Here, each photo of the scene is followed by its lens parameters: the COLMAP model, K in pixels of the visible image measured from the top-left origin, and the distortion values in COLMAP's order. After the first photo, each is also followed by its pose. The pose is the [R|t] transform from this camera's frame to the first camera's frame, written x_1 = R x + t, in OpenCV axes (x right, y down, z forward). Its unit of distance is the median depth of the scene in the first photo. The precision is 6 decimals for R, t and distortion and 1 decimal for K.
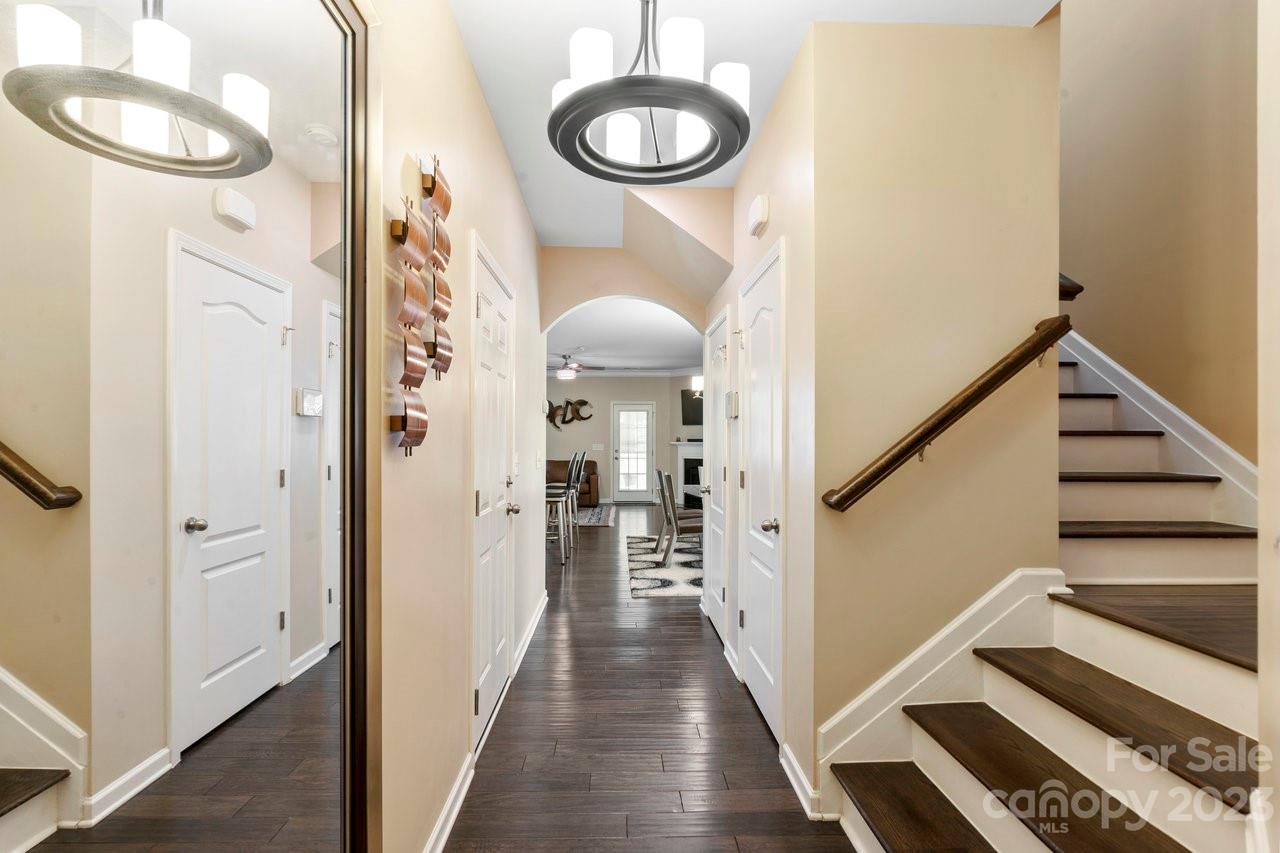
lens RADIAL K [[591.5, 0, 639.7], [0, 591.5, 437.7], [0, 0, 1]] dist [0.002579, -0.000225]
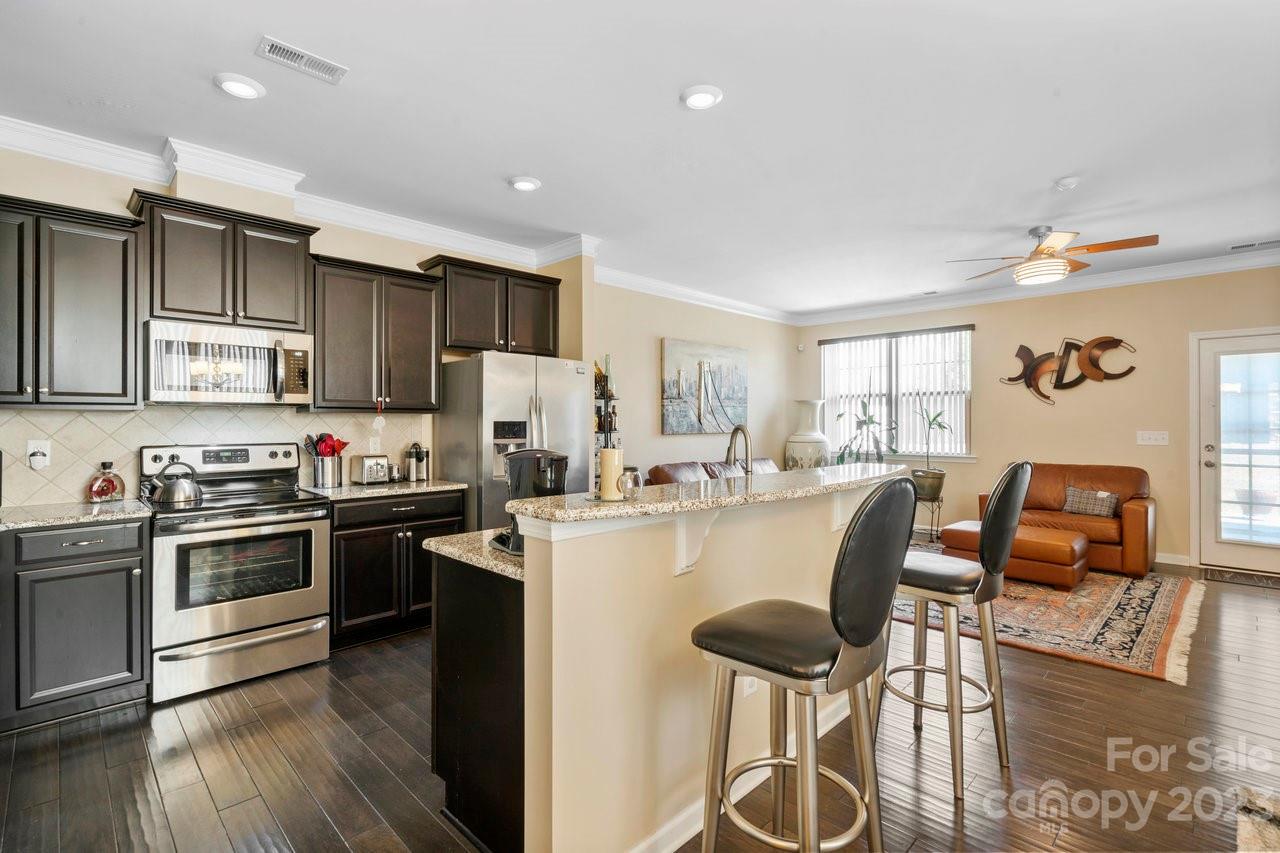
lens RADIAL K [[591.5, 0, 636.4], [0, 591.5, 418.9], [0, 0, 1]] dist [0.002579, -0.000225]
pose [[0.679867, -0.005374, -0.733316, -0.006210], [0.004611, 0.999985, -0.003054, 0.001226], [0.733321, -0.001305, 0.679881, 0.405363]]
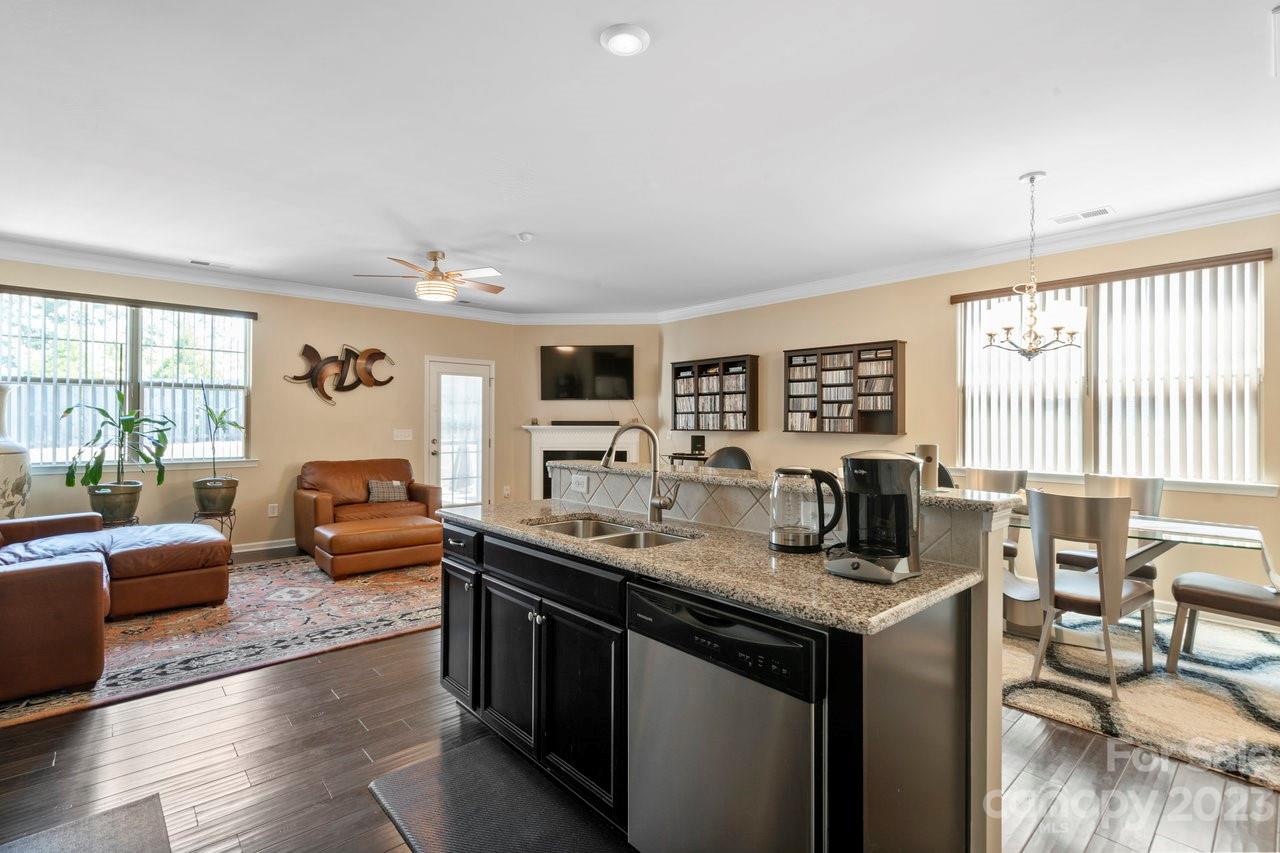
lens RADIAL K [[591.5, 0, 623.2], [0, 591.5, 420.2], [0, 0, 1]] dist [0.002579, -0.000225]
pose [[0.782200, 0.007386, 0.622984, -0.260255], [-0.006654, 0.999972, -0.003500, 0.002613], [-0.622992, -0.001408, 0.782227, 0.426934]]
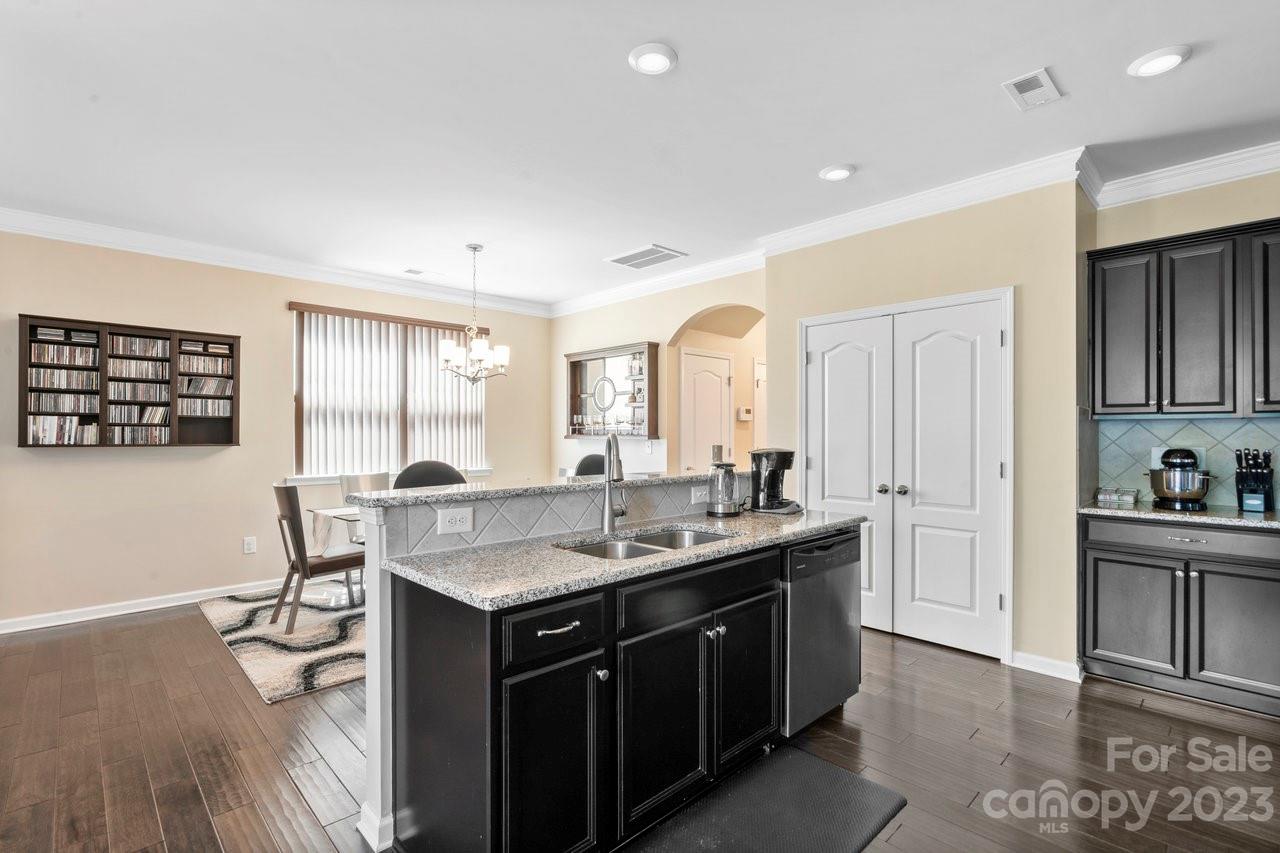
lens RADIAL K [[591.5, 0, 639.9], [0, 591.5, 430.8], [0, 0, 1]] dist [0.002579, -0.000225]
pose [[-0.660776, 0.004548, 0.750569, -0.283919], [-0.000682, 0.999978, -0.006659, 0.003367], [-0.750583, -0.004912, -0.660758, 0.696167]]
